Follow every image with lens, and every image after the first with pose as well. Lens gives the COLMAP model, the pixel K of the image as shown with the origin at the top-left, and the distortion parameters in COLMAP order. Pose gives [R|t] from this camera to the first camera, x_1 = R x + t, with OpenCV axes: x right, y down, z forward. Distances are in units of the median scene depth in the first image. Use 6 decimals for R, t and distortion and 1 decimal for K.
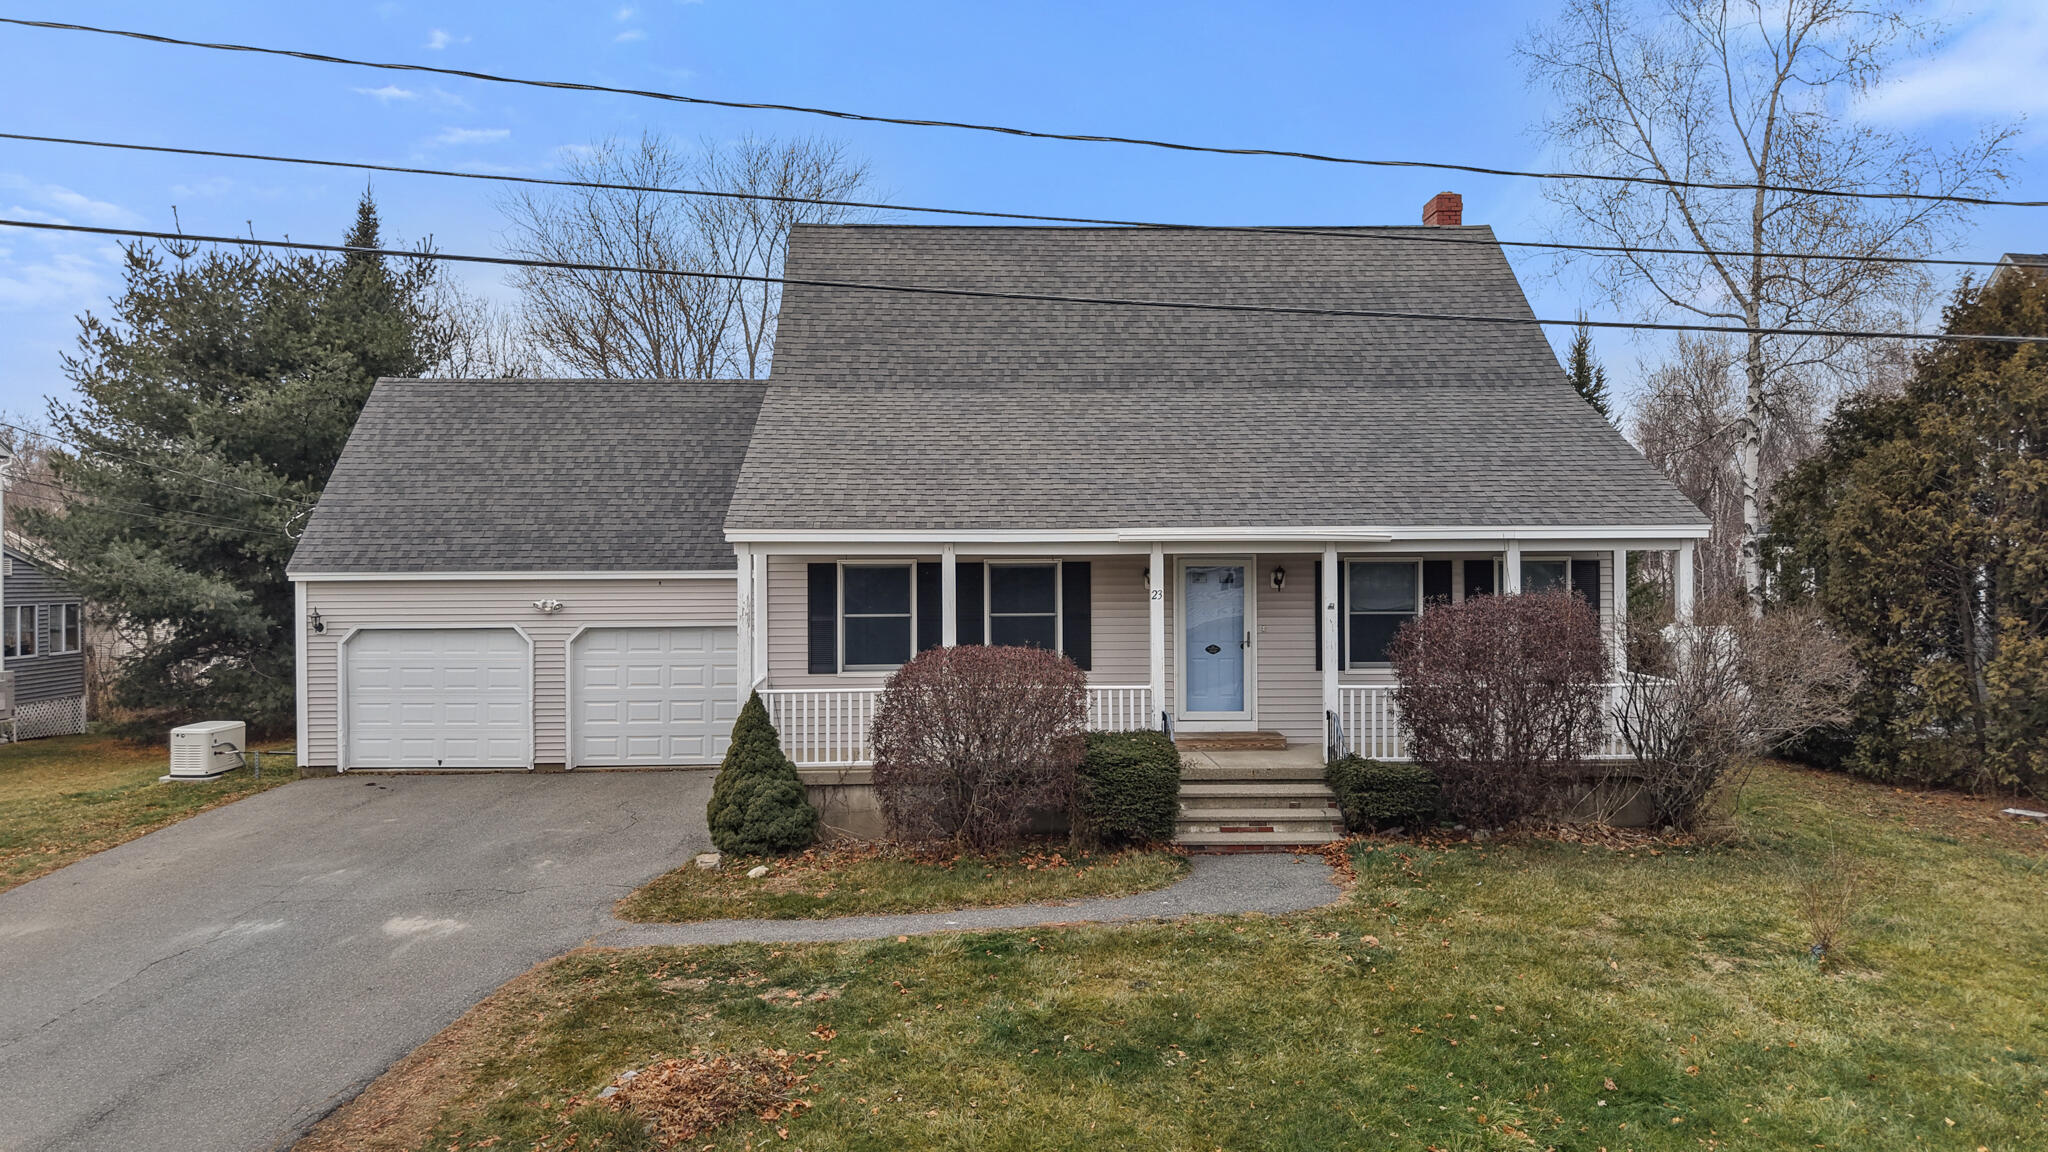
lens RADIAL K [[1376.5, 0, 1026.1], [0, 1376.5, 566.6], [0, 0, 1]] dist [0.035568, -0.048247]
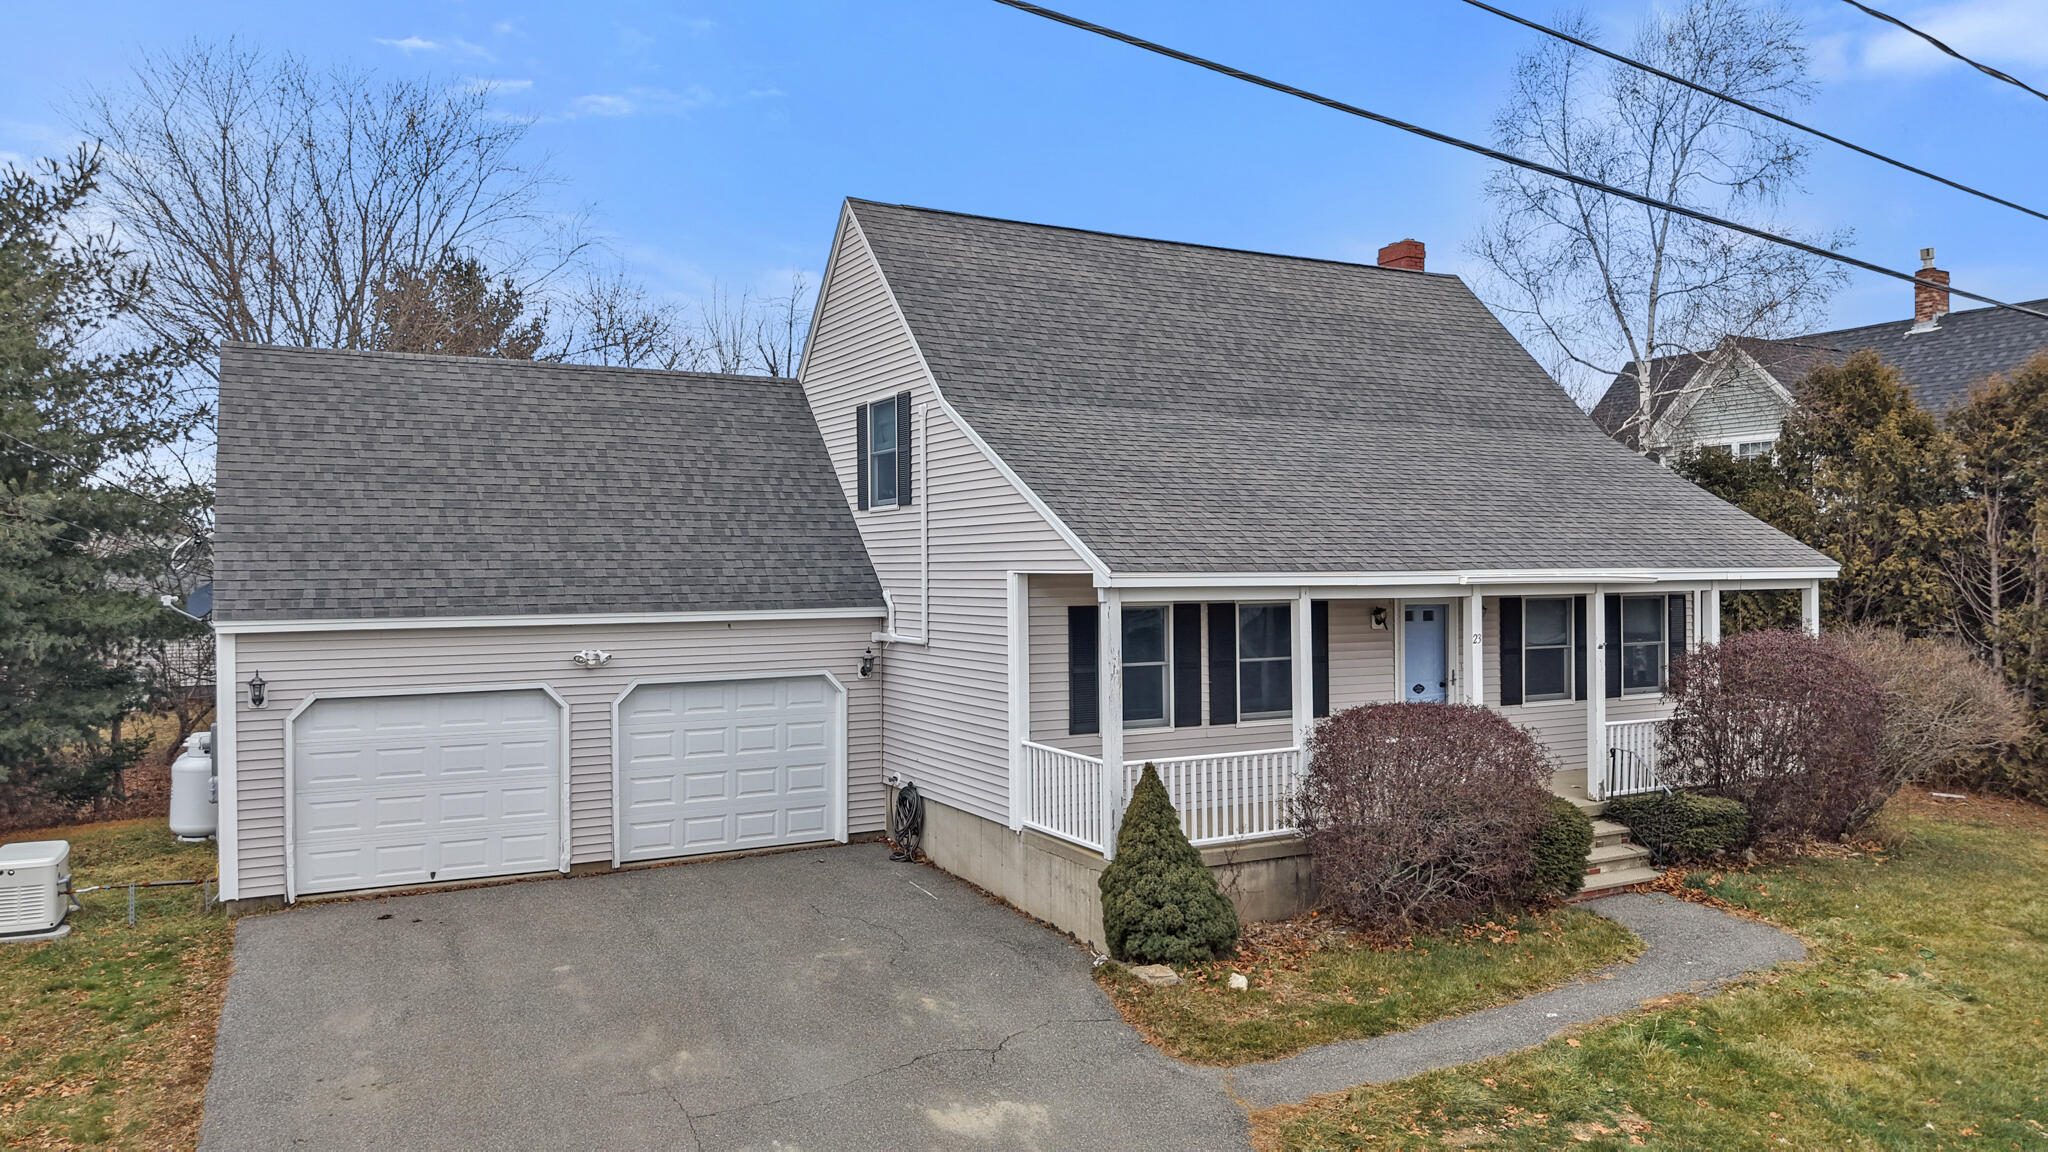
lens RADIAL K [[1366.4, 0, 1024.0], [0, 1366.4, 575.8], [0, 0, 1]] dist [0.064407, -0.103271]
pose [[0.898458, -0.002313, 0.439054, -0.544191], [-0.000127, 0.999985, 0.005528, -0.025697], [-0.439060, -0.005022, 0.898444, 0.240221]]
